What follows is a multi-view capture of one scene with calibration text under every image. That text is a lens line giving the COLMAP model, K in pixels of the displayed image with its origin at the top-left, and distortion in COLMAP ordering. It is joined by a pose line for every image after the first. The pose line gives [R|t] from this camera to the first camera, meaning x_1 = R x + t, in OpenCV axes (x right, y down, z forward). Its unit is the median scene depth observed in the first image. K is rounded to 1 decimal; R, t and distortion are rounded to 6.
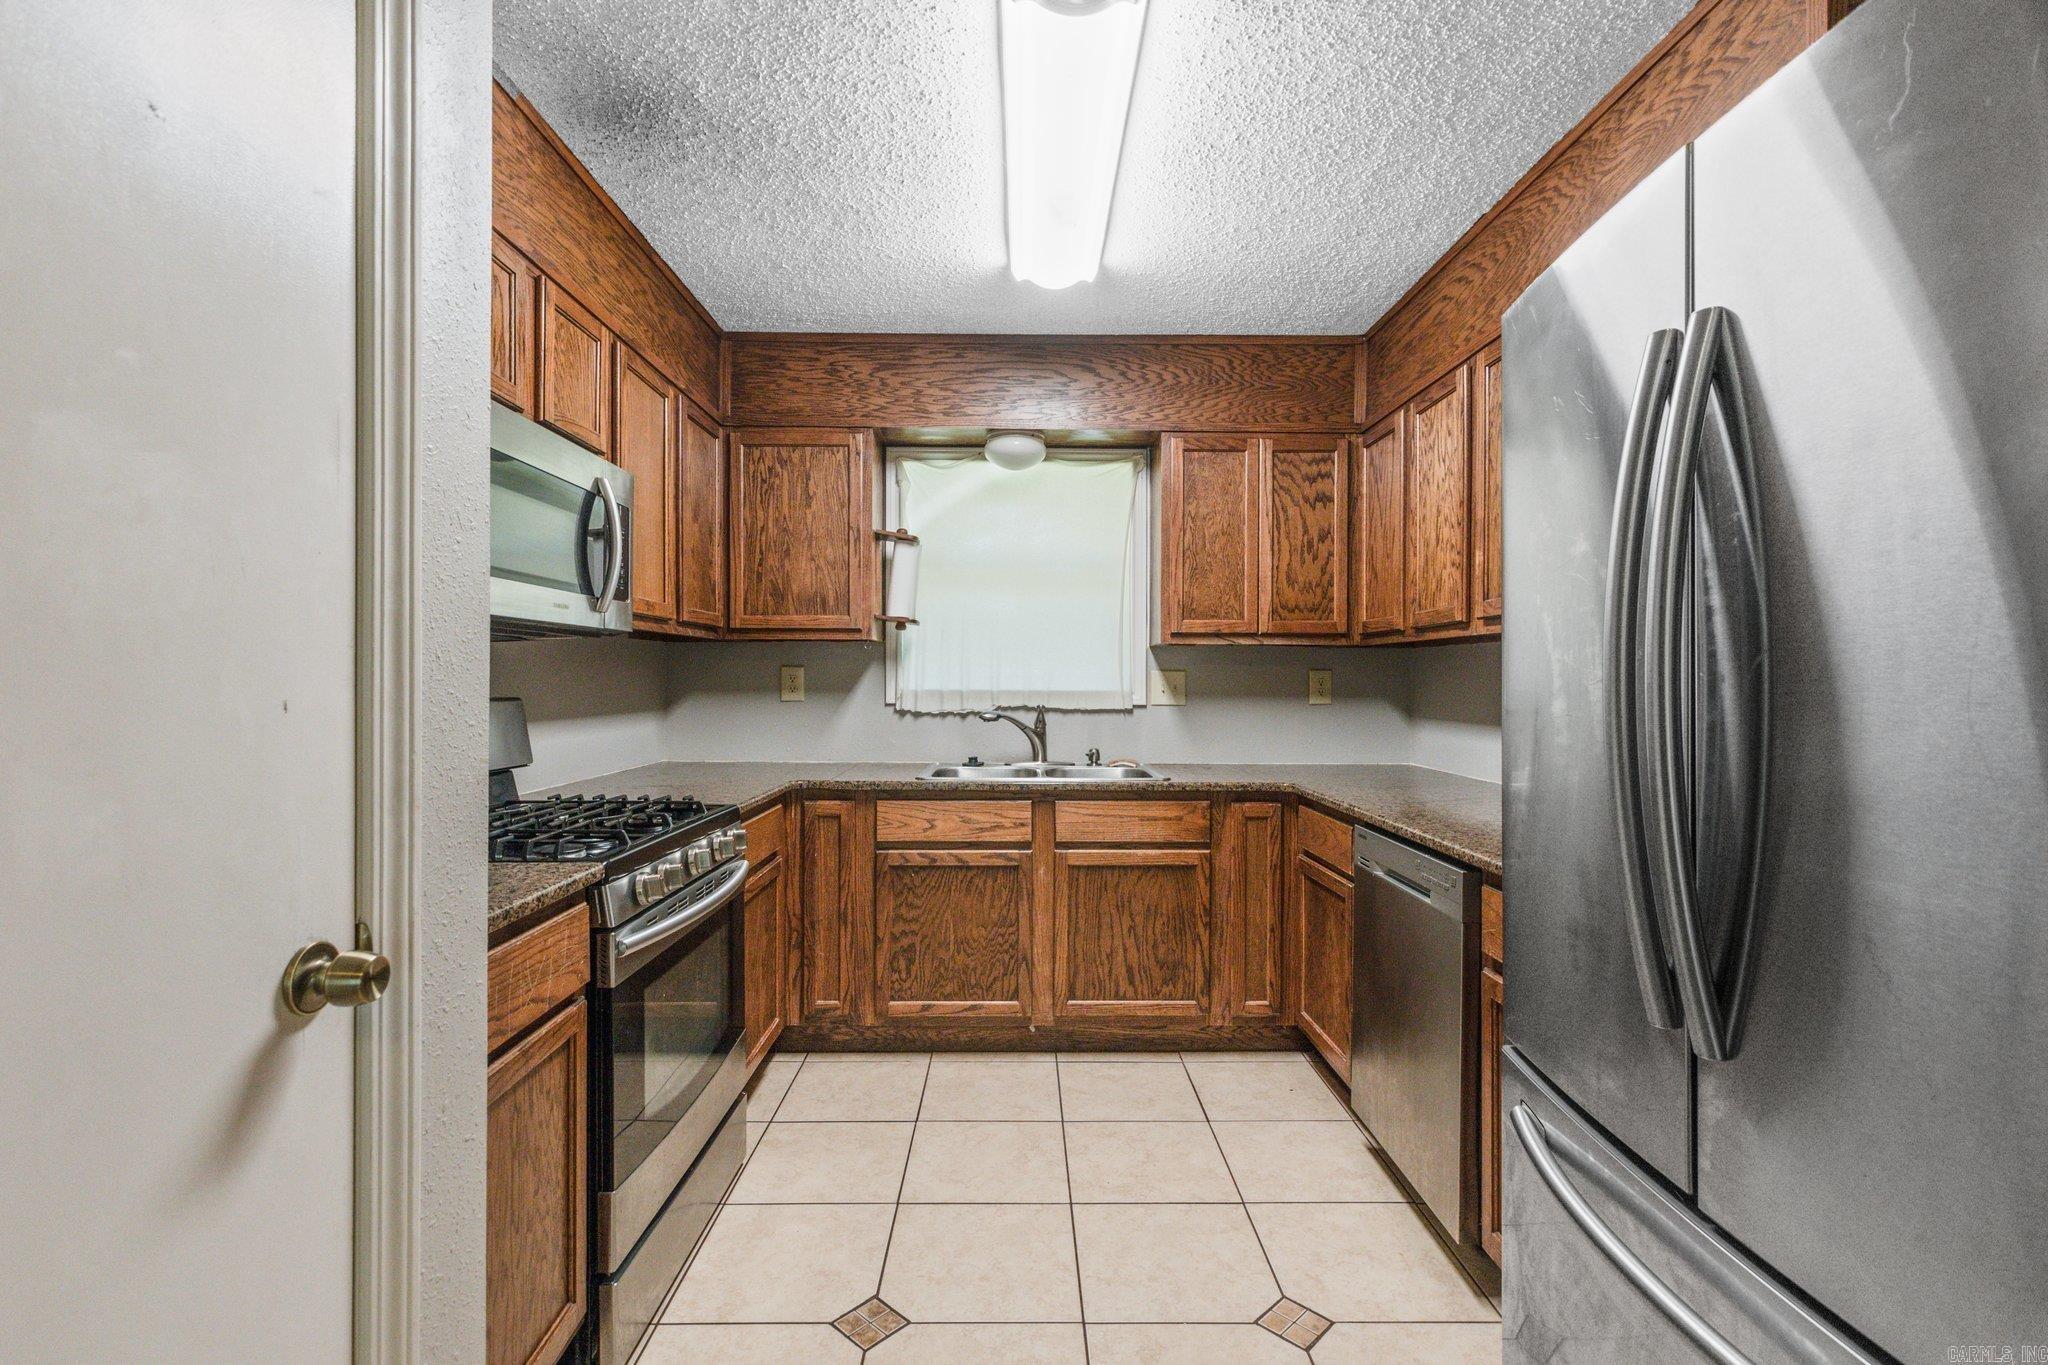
lens RADIAL K [[961.6, 0, 1027.5], [0, 961.6, 681.0], [0, 0, 1]] dist [0.007084, -0.002542]
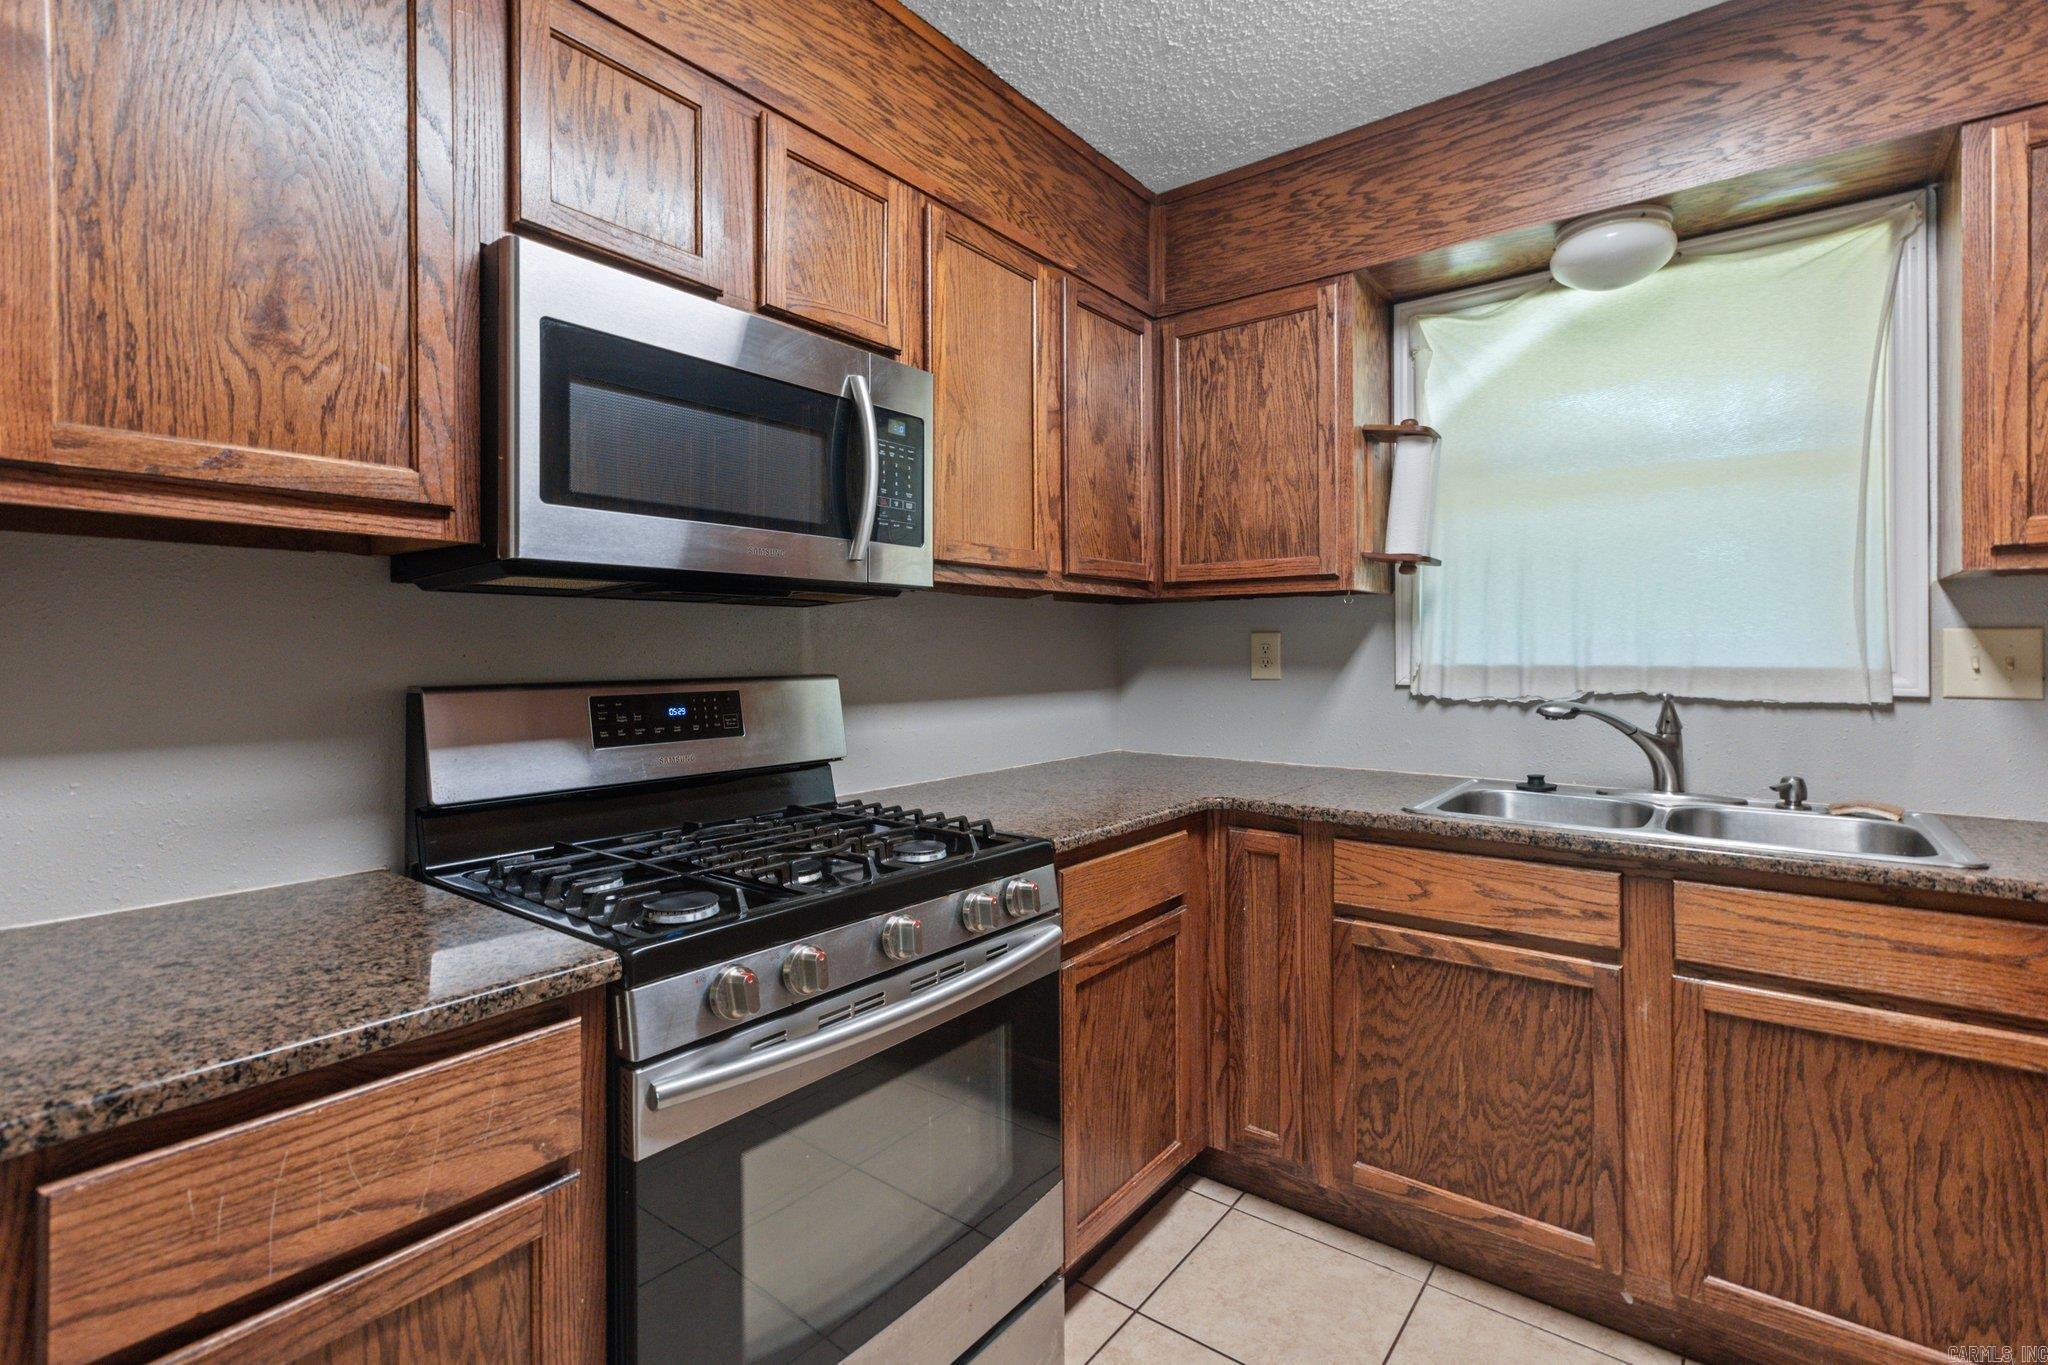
lens RADIAL K [[961.6, 0, 1006.3], [0, 961.6, 650.4], [0, 0, 1]] dist [0.007084, -0.002542]
pose [[0.782284, -0.005733, -0.622895, 0.071013], [0.005332, 0.999983, -0.002508, -0.000689], [0.622899, -0.001359, 0.782301, 0.358670]]
